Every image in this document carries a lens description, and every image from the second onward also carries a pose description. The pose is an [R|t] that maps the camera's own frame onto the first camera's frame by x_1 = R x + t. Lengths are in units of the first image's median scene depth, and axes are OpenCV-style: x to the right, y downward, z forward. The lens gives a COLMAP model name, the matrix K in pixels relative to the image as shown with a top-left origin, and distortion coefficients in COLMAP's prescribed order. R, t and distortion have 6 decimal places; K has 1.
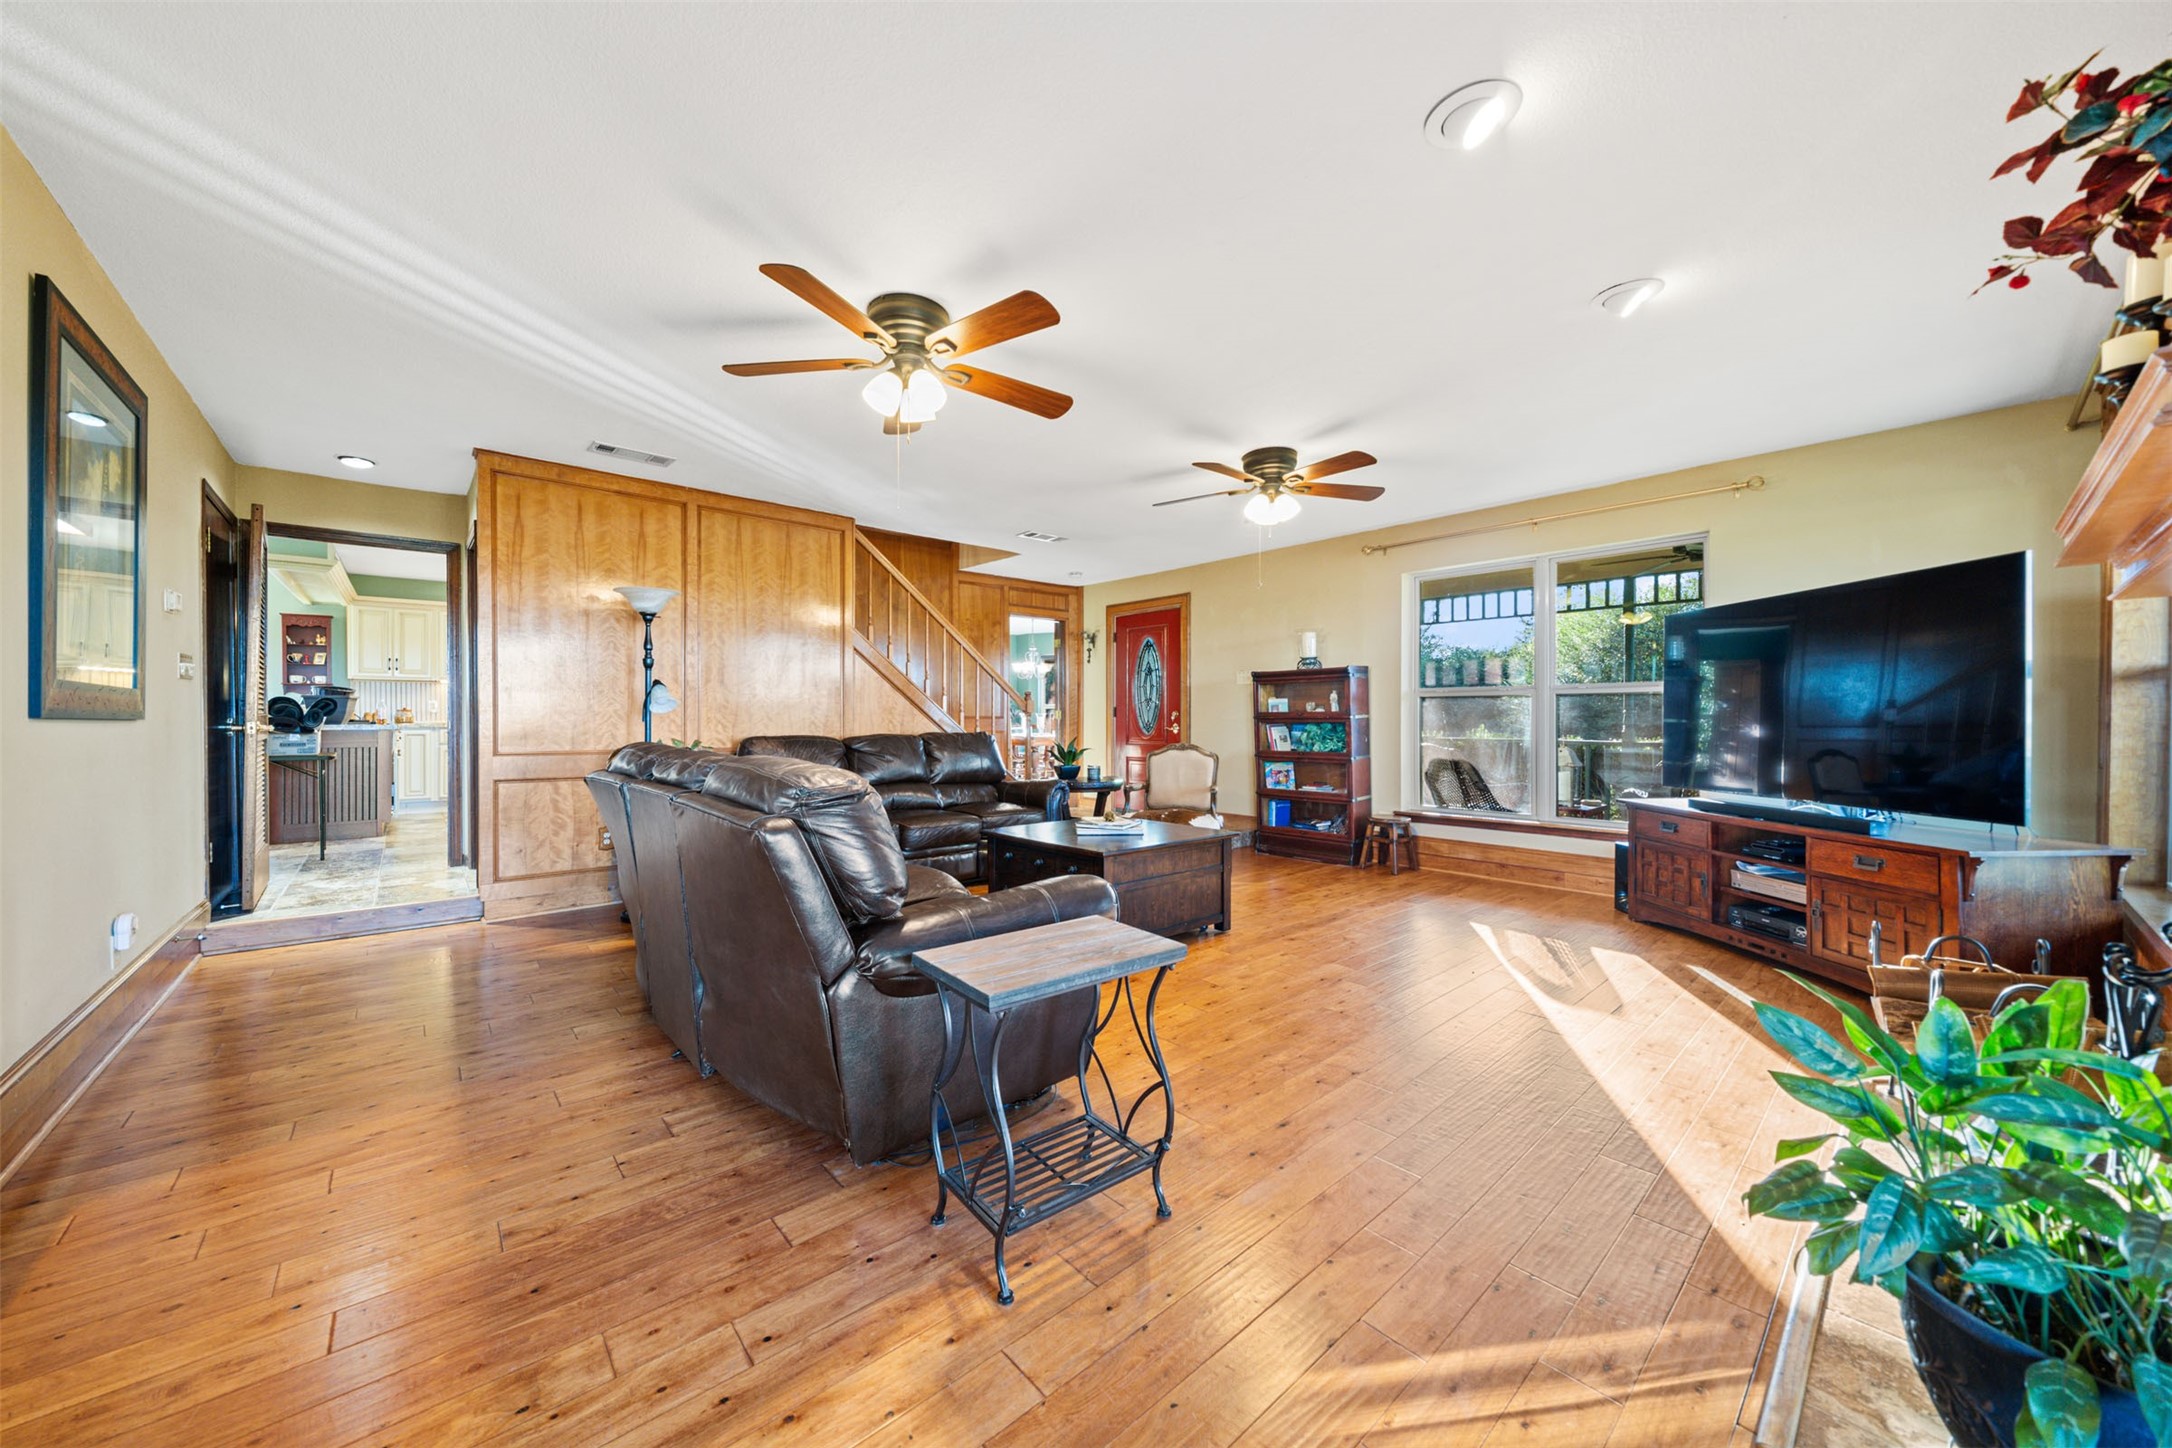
lens RADIAL K [[765.2, 0, 1071.8], [0, 765.2, 717.5], [0, 0, 1]] dist [-0.006342, -0.000392]
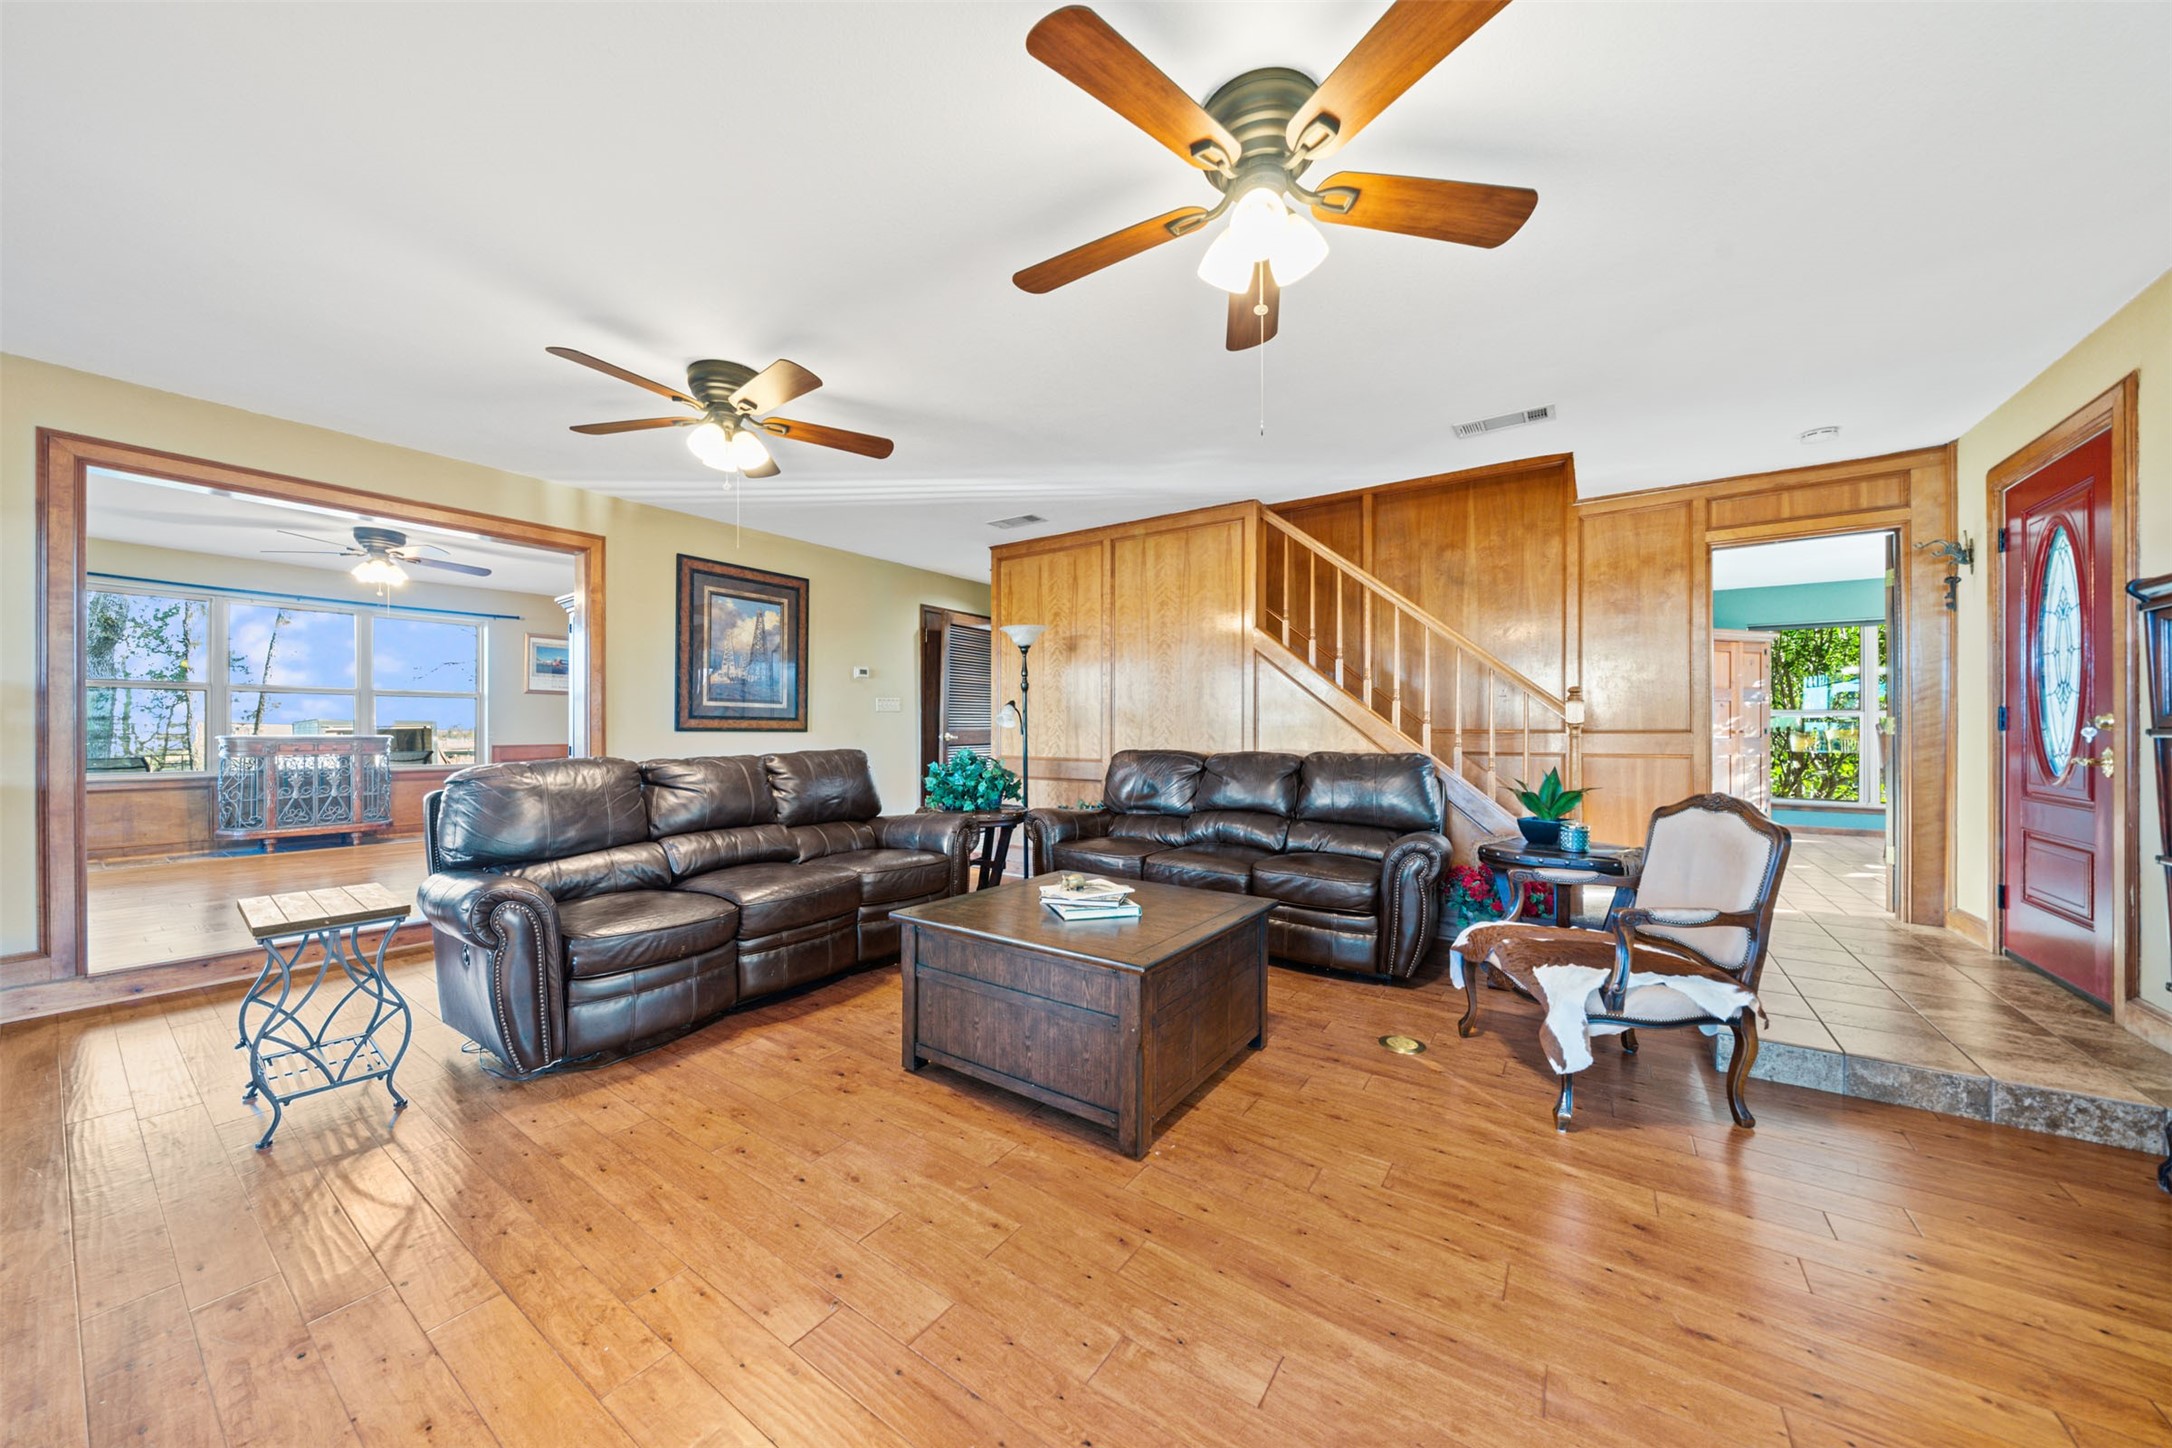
lens RADIAL K [[744.8, 0, 1079.3], [0, 744.8, 726.8], [0, 0, 1]] dist [-0.006563, -0.000058]
pose [[0.243249, -0.000454, -0.969964, 0.525637], [0.000004, 1.000000, -0.000467, -0.004280], [0.969964, 0.000109, 0.243249, 0.659389]]
